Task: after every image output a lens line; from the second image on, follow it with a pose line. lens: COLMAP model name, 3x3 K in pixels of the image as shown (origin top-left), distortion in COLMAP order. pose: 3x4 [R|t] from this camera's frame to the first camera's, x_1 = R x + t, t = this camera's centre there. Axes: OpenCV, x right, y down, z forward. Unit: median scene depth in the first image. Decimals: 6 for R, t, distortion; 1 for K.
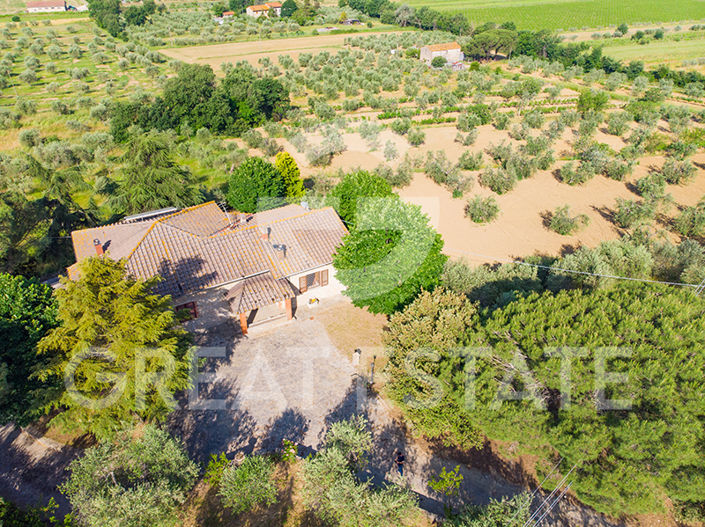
lens RADIAL K [[521.0, 0, 352.5], [0, 521.0, 263.5], [0, 0, 1]] dist [0.001124, 0.010085]
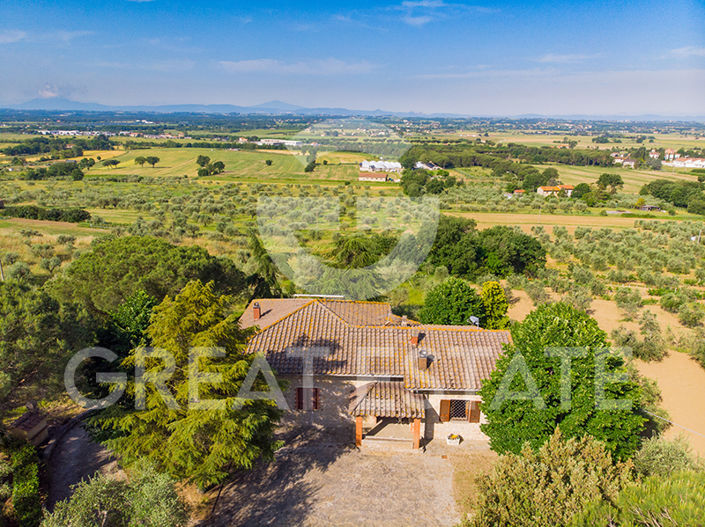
lens RADIAL K [[521.0, 0, 352.5], [0, 521.0, 263.5], [0, 0, 1]] dist [0.001124, 0.010085]
pose [[0.855793, 0.142782, -0.497224, 0.035038], [-0.293357, 0.925617, -0.239111, 0.015055], [0.426098, 0.350494, 0.834023, 0.042880]]
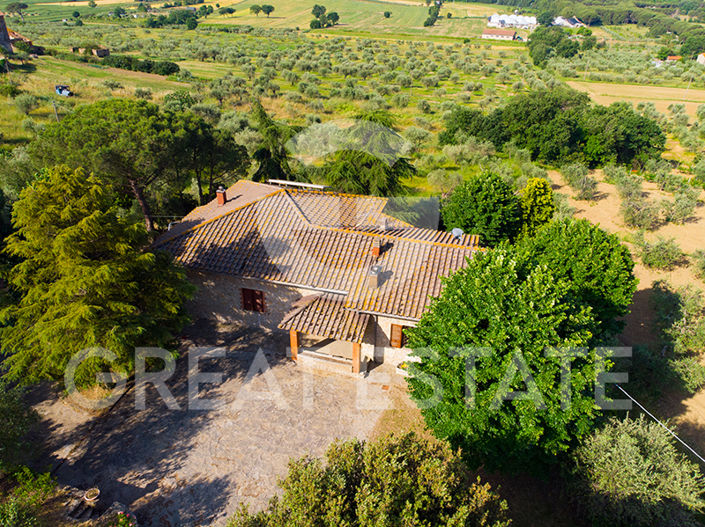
lens RADIAL K [[521.0, 0, 352.5], [0, 521.0, 263.5], [0, 0, 1]] dist [0.001124, 0.010085]
pose [[0.713157, 0.356008, -0.603876, 0.056280], [-0.397094, 0.915065, 0.070512, -0.016639], [0.577689, 0.189509, 0.793954, 0.093209]]
